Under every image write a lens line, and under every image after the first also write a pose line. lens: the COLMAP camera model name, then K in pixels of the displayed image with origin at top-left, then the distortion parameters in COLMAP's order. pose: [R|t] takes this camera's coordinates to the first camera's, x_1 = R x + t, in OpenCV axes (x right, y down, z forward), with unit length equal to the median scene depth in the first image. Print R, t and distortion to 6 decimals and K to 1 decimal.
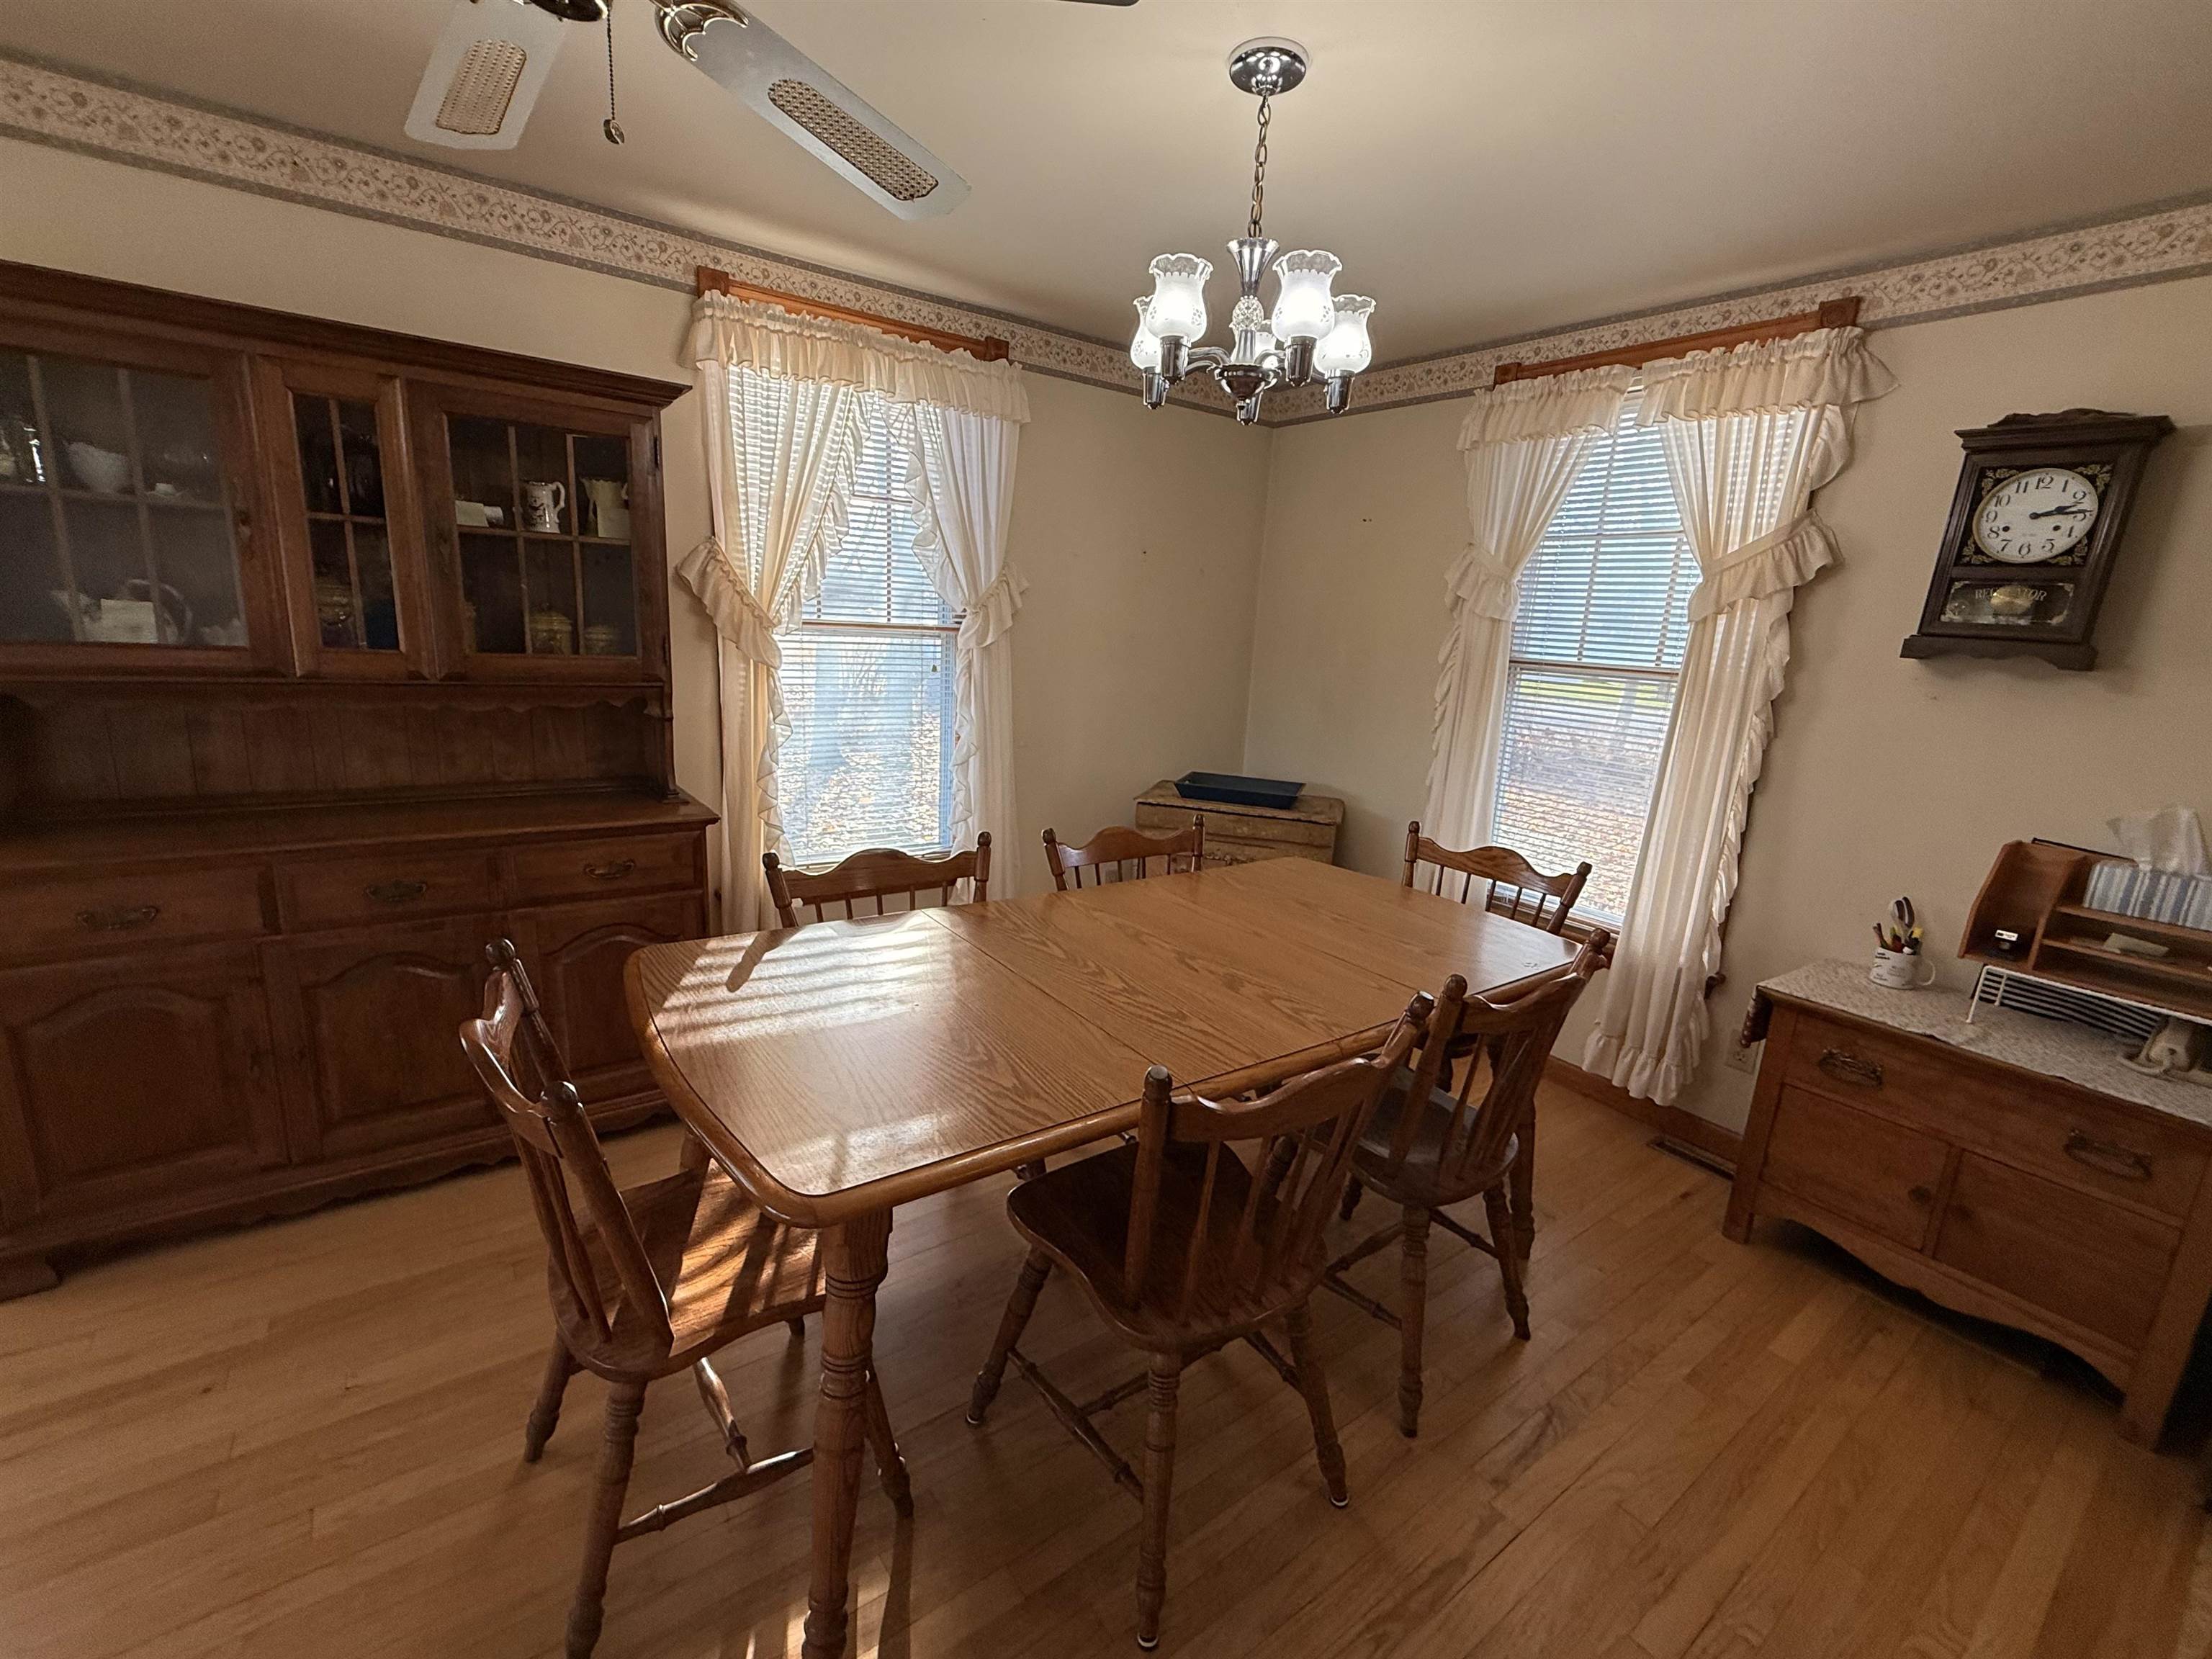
lens RADIAL K [[957.7, 0, 1096.1], [0, 957.7, 829.9], [0, 0, 1]] dist [0.002465, 0.000067]
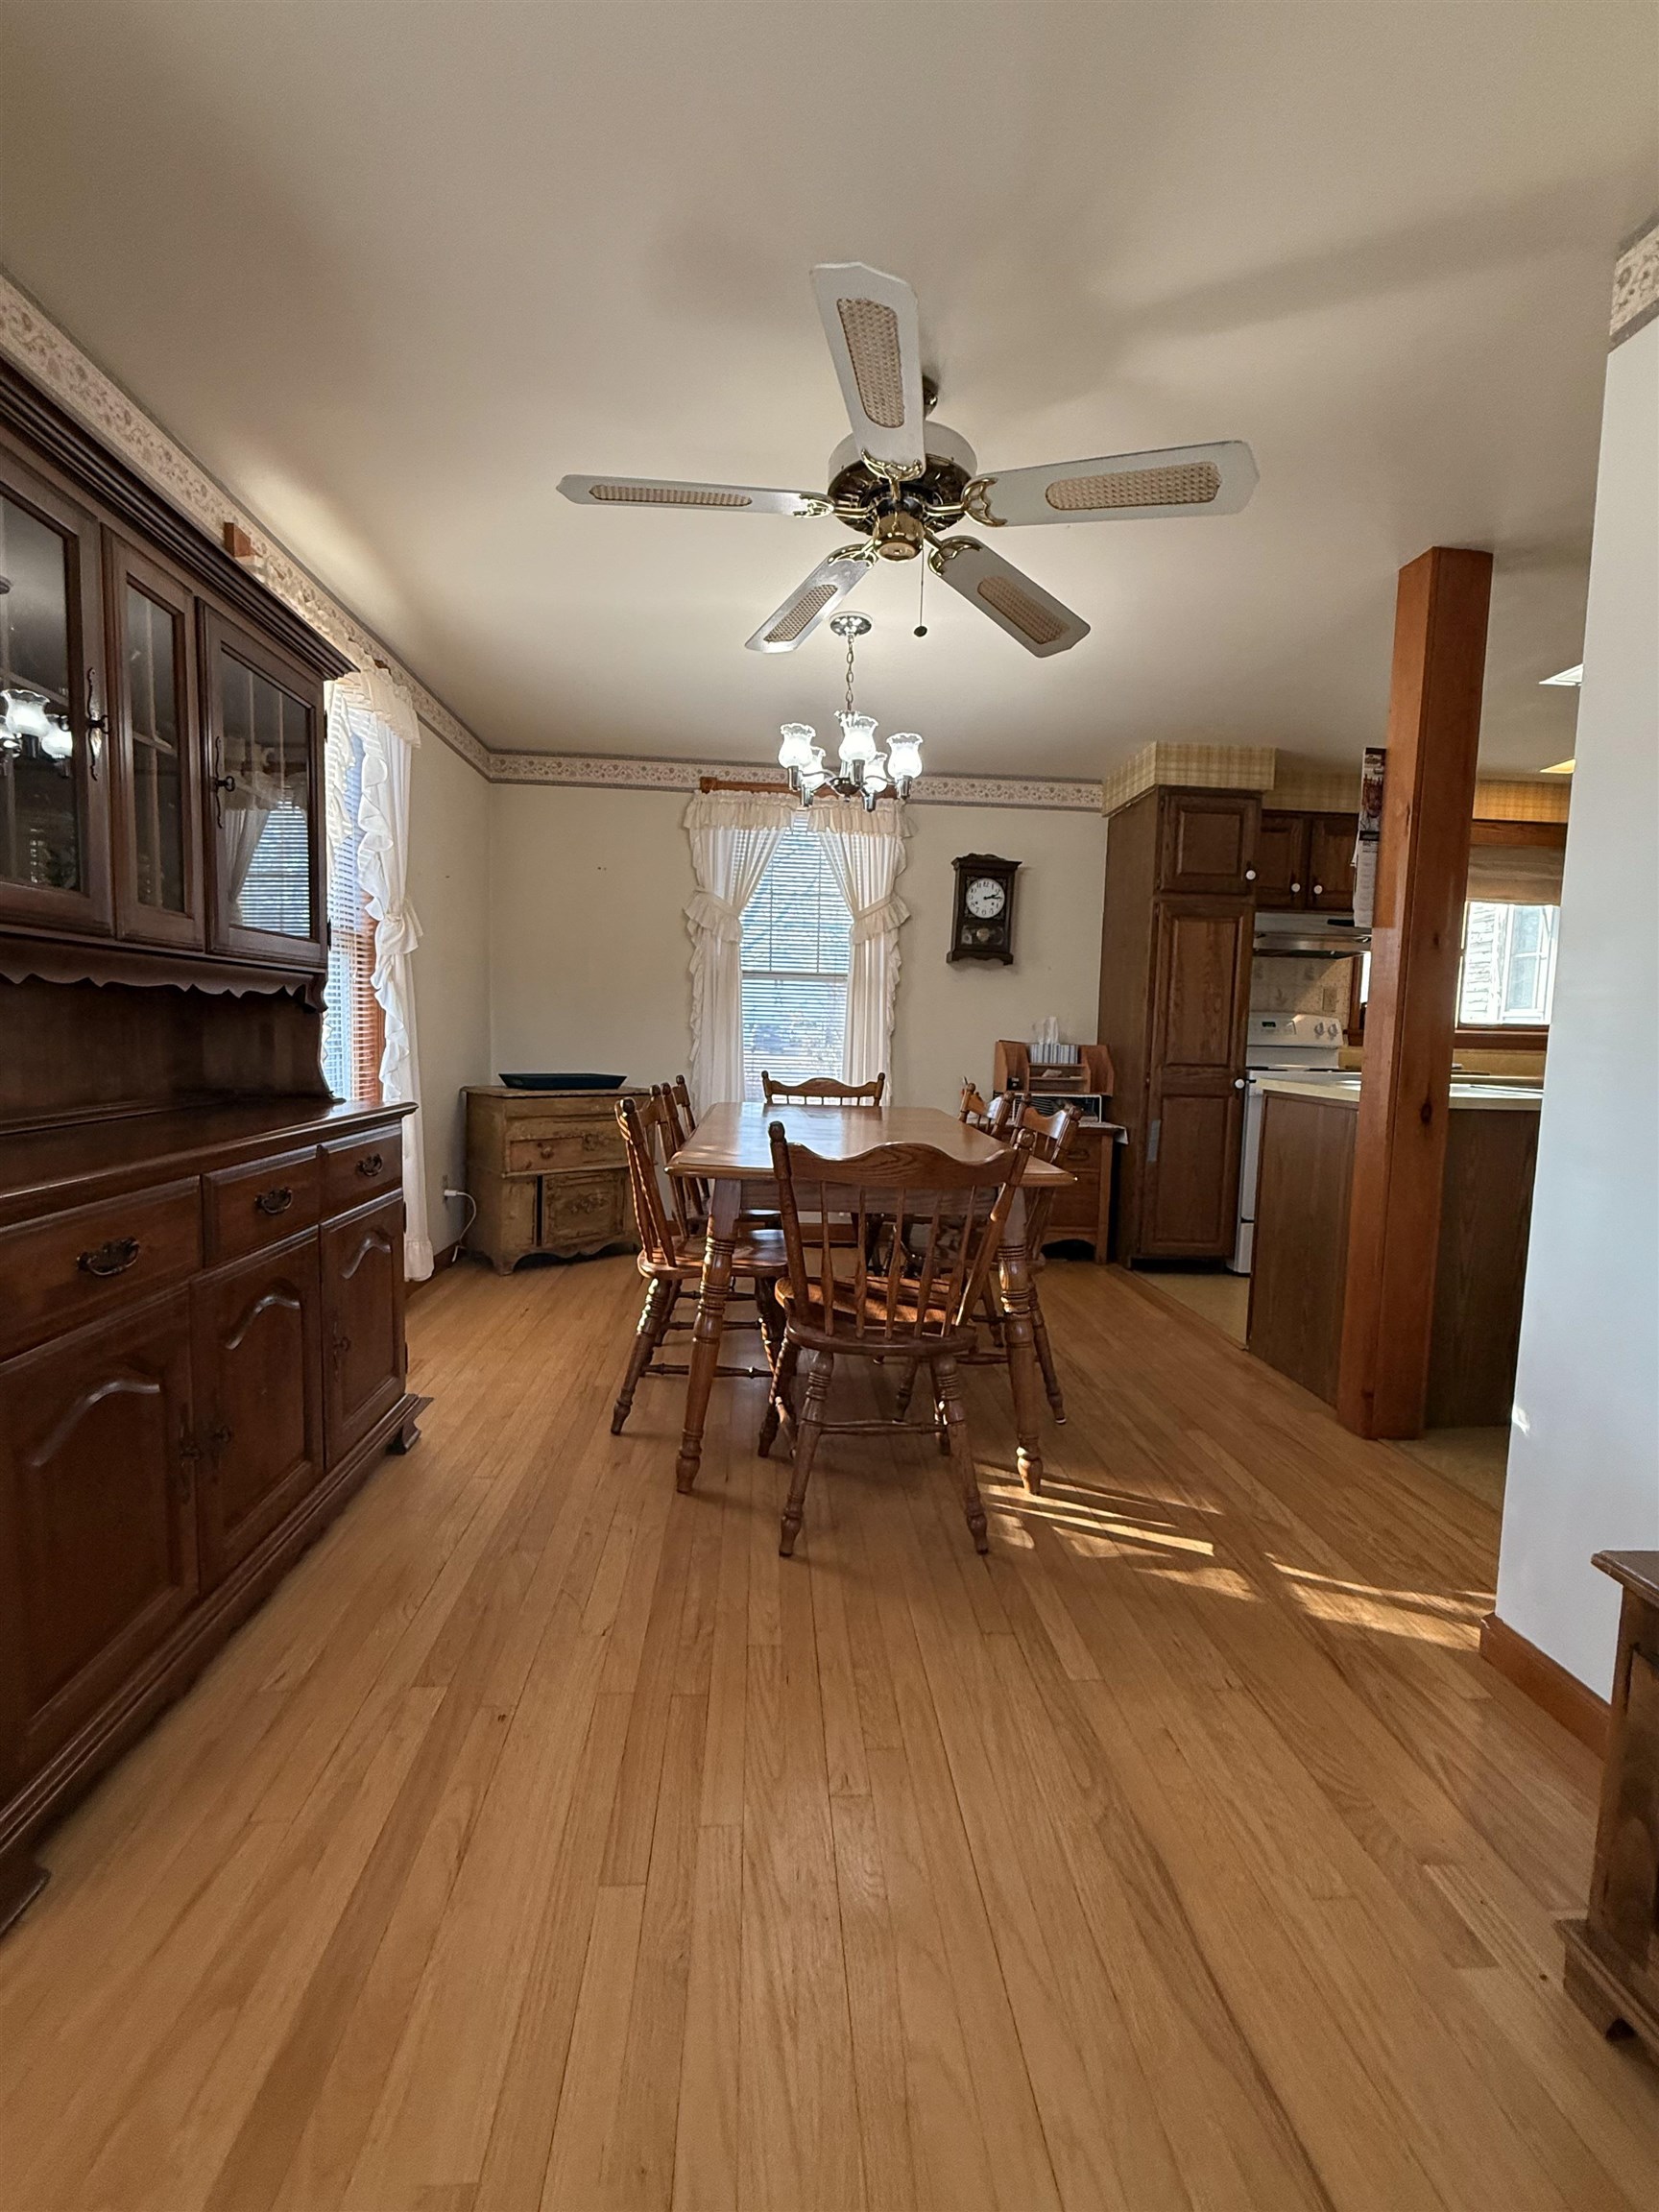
lens RADIAL K [[957.7, 0, 828.9], [0, 957.7, 1111.8], [0, 0, 1]] dist [0.002465, 0.000067]
pose [[0.524956, -0.110635, 0.843908, -1.022065], [0.187148, 0.982254, 0.012357, 0.062918], [-0.830300, 0.151449, 0.536345, 0.141976]]
